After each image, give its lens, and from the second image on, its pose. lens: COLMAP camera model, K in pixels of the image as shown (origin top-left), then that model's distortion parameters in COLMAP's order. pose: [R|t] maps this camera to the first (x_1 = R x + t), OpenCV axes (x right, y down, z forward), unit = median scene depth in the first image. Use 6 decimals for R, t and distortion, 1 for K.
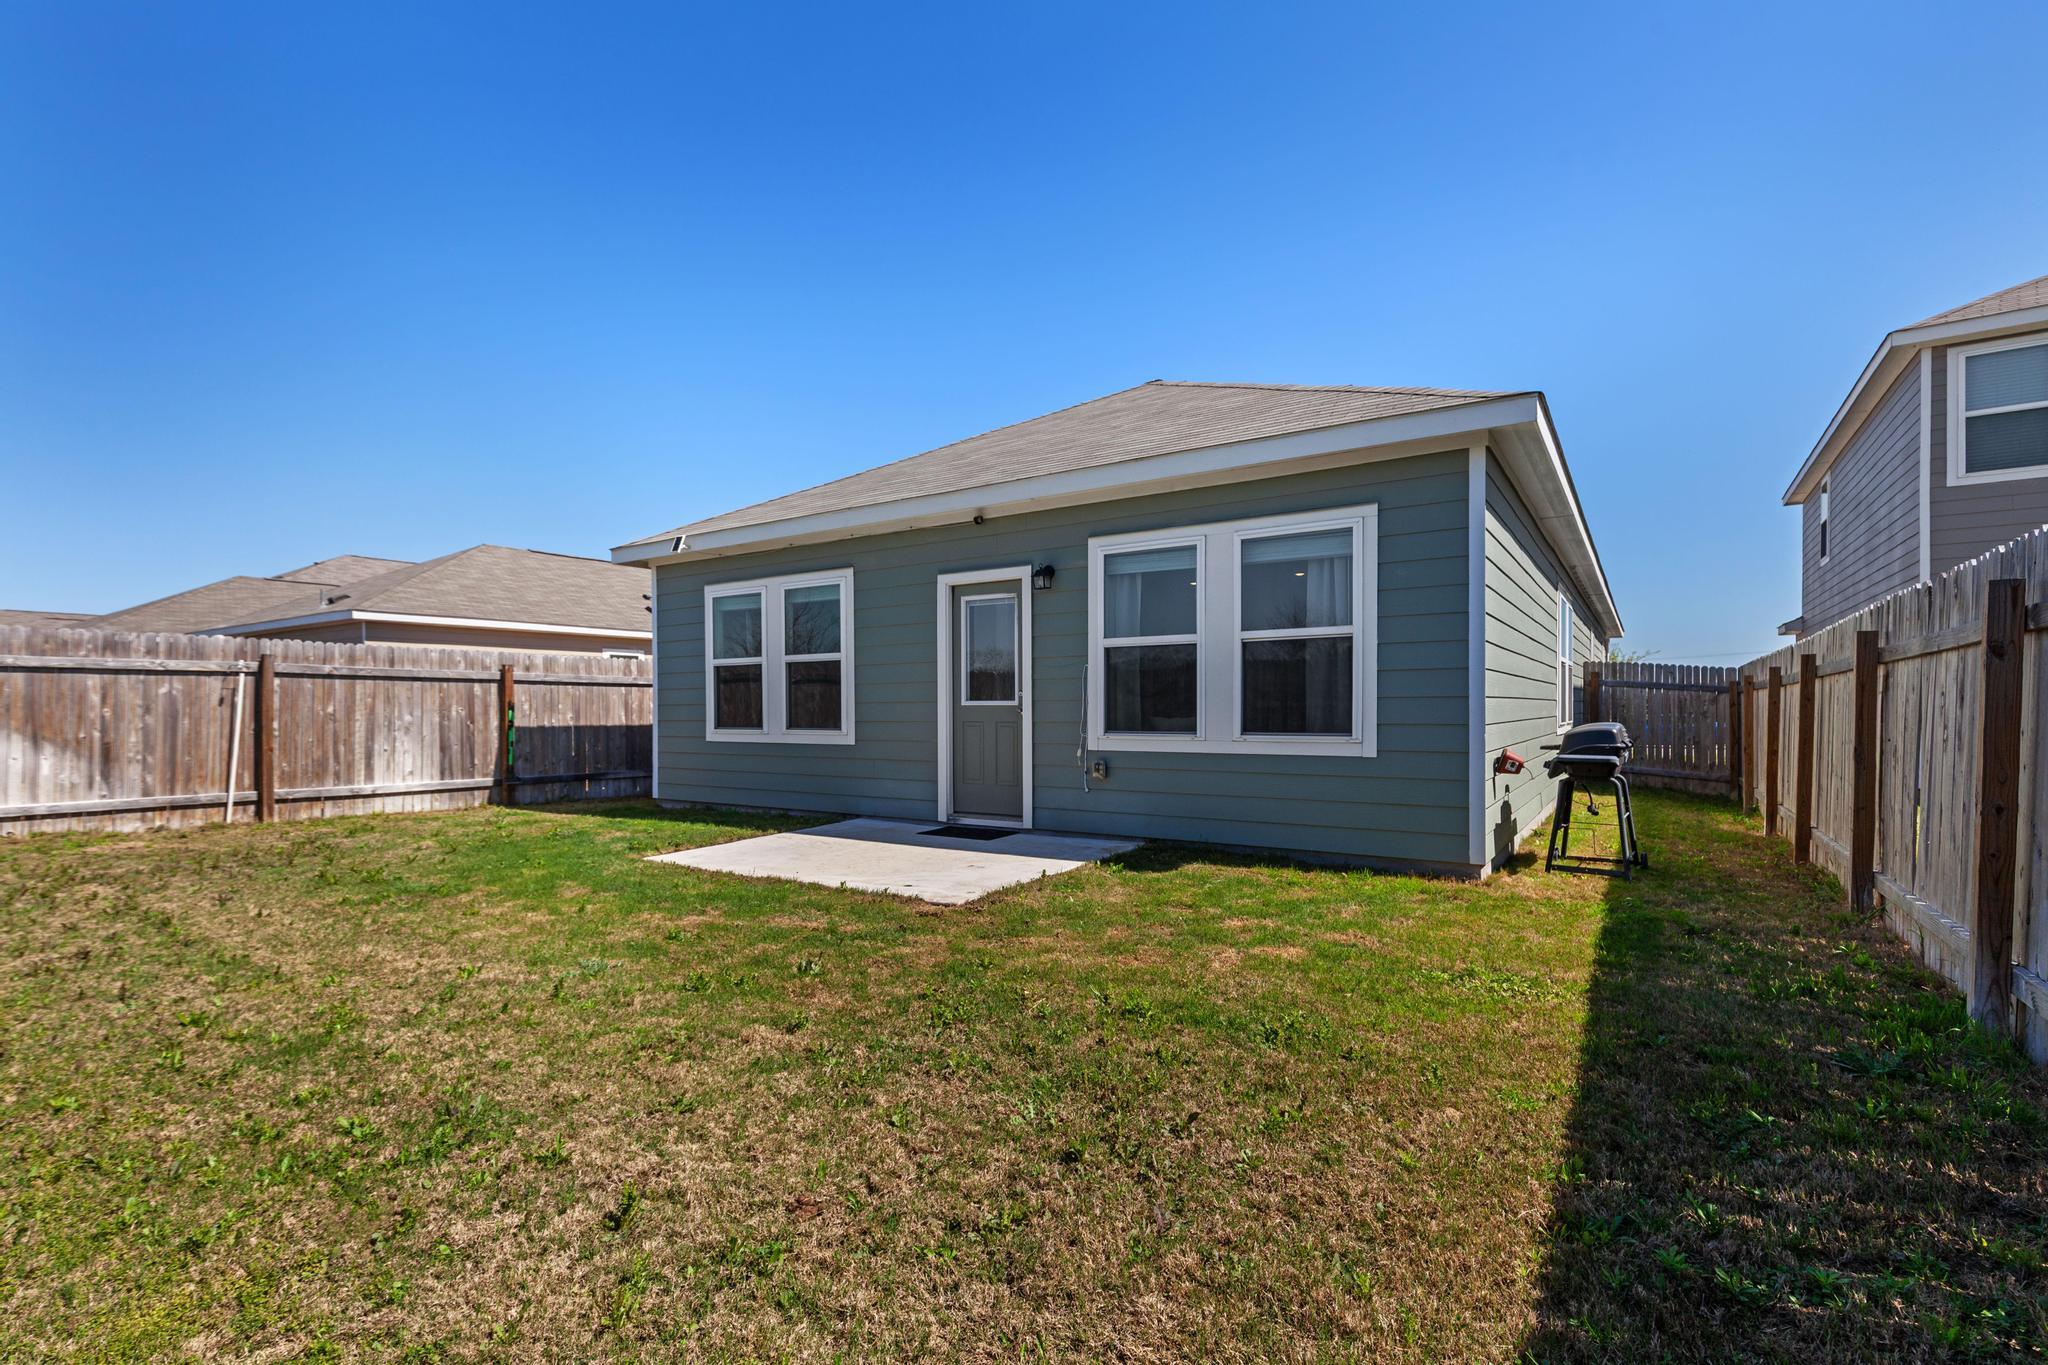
lens RADIAL K [[923.4, 0, 1039.6], [0, 923.4, 702.7], [0, 0, 1]] dist [0.011441, 0.000493]
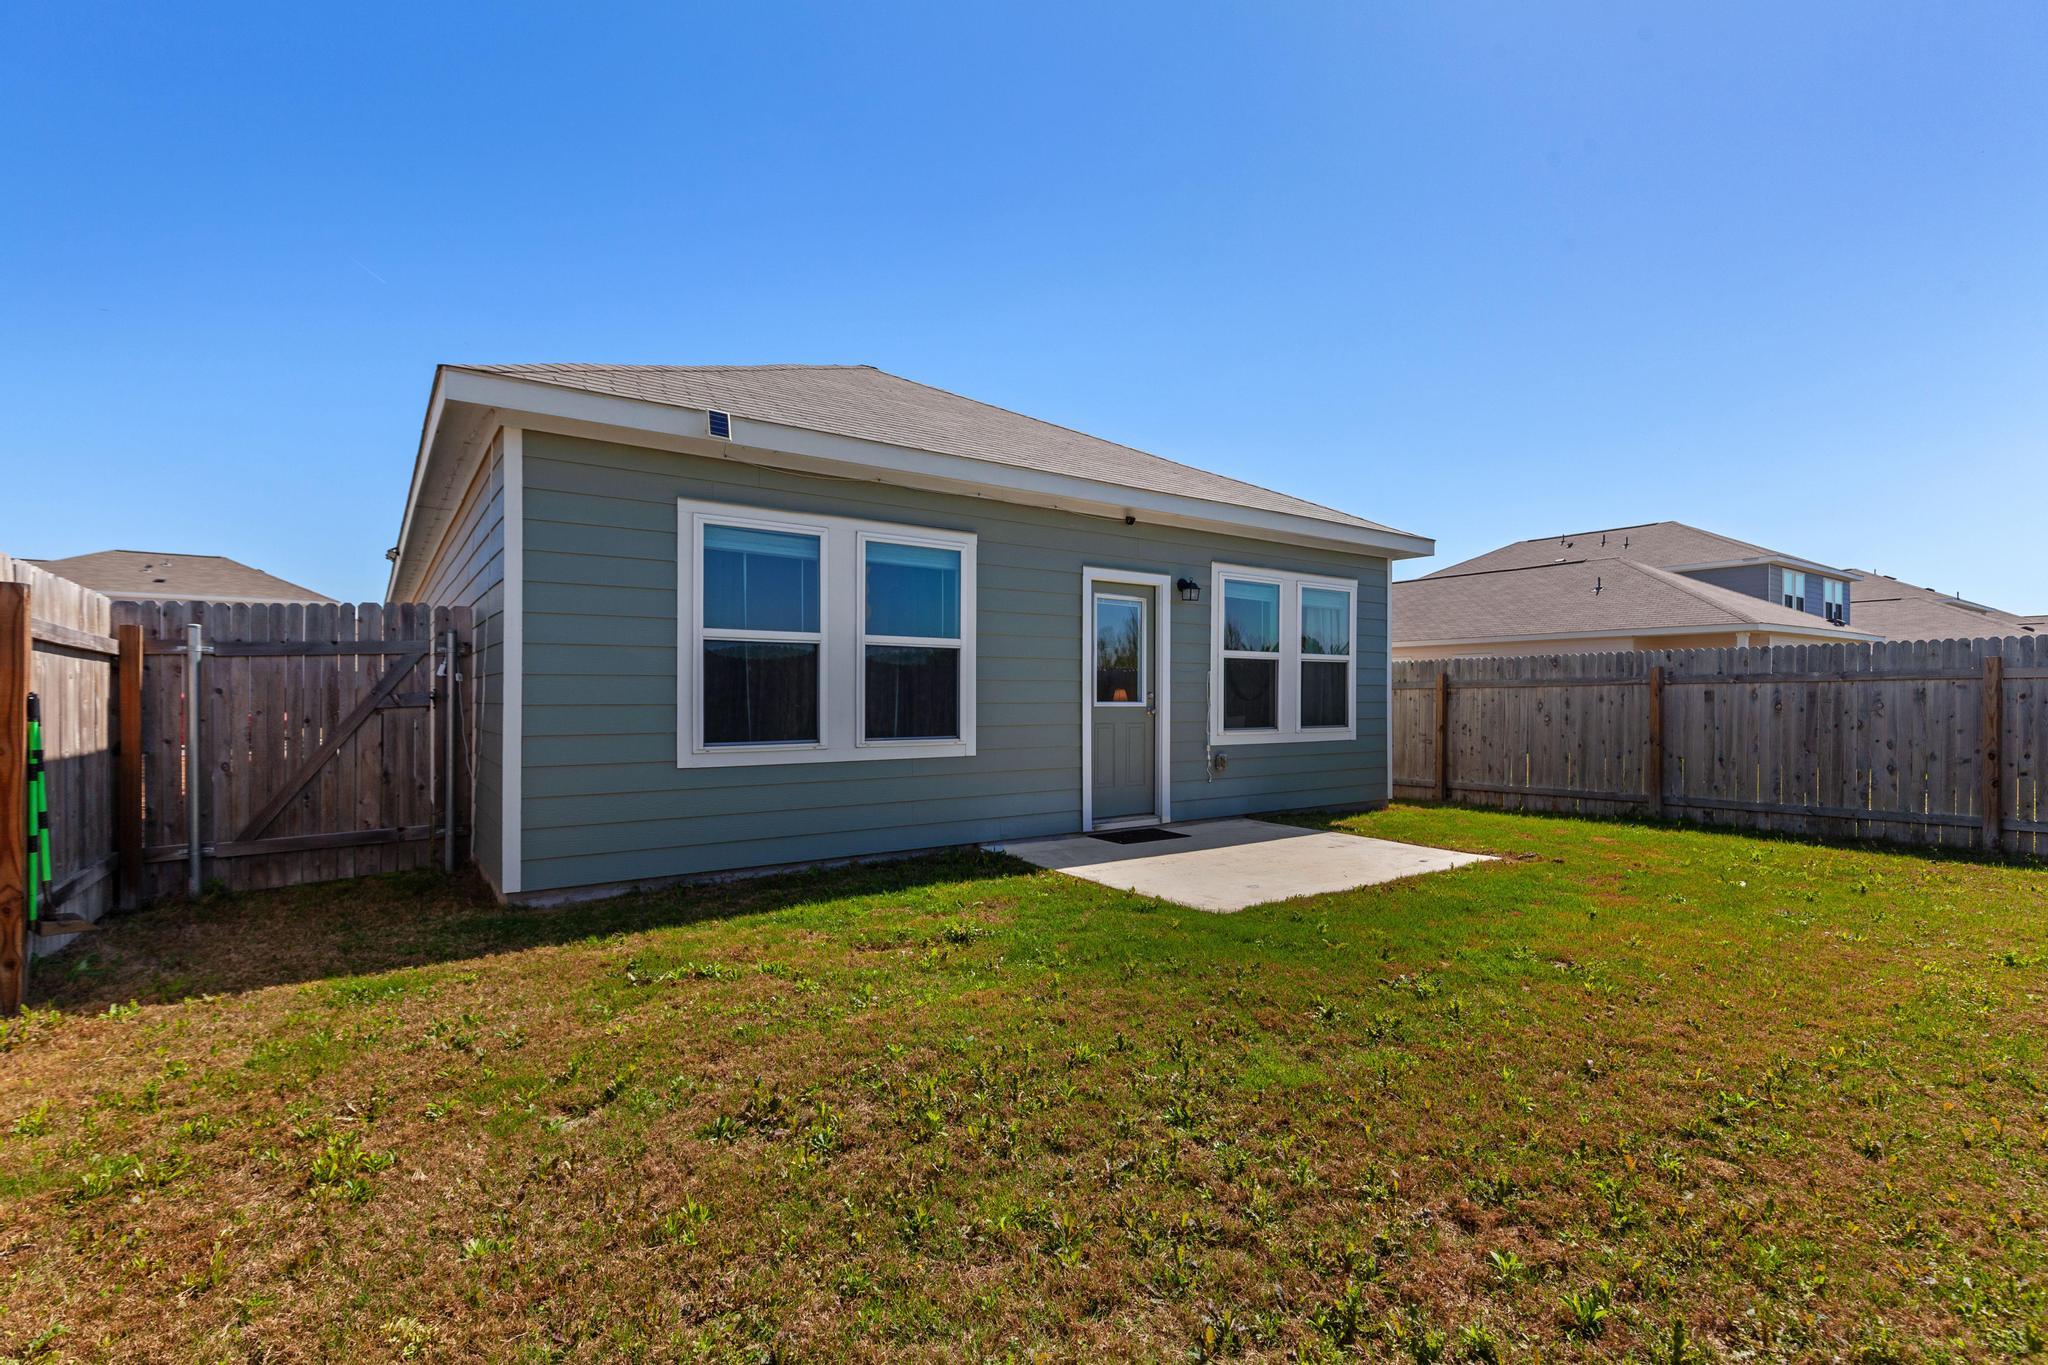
lens RADIAL K [[923.4, 0, 1027.2], [0, 923.4, 703.0], [0, 0, 1]] dist [0.011441, 0.000493]
pose [[0.365562, 0.006696, 0.930763, -1.008675], [-0.001641, 0.999977, -0.006549, 0.005501], [-0.930786, 0.000867, 0.365564, 0.723998]]
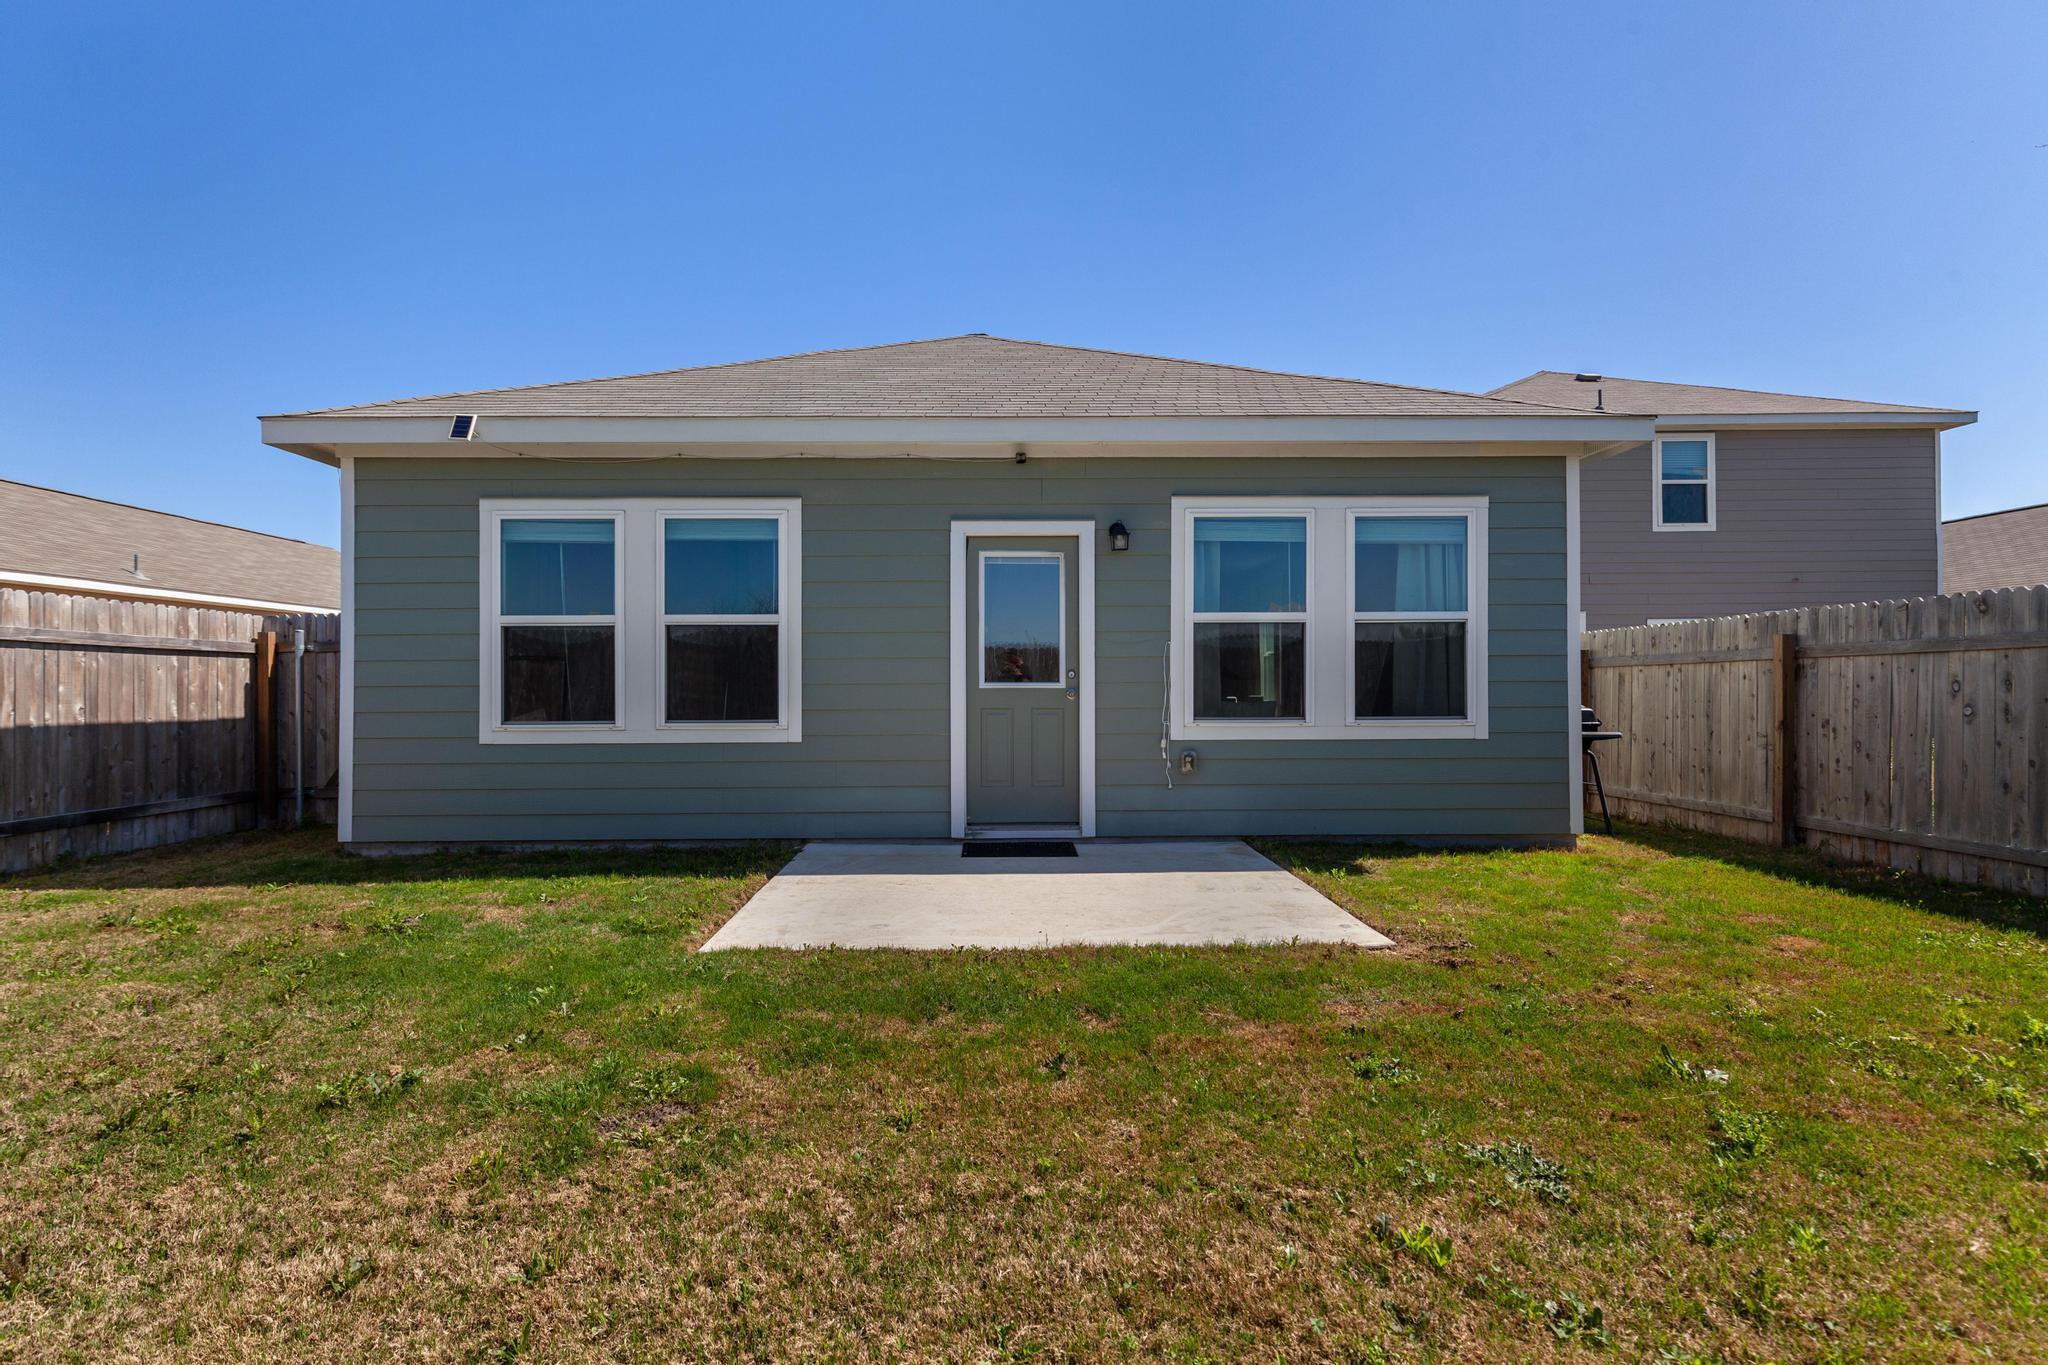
lens RADIAL K [[923.4, 0, 1015.5], [0, 923.4, 678.6], [0, 0, 1]] dist [0.011441, 0.000493]
pose [[0.829804, 0.010282, 0.557960, -0.506645], [-0.003400, 0.999905, -0.013370, 0.005174], [-0.558044, 0.009198, 0.829760, 0.328839]]
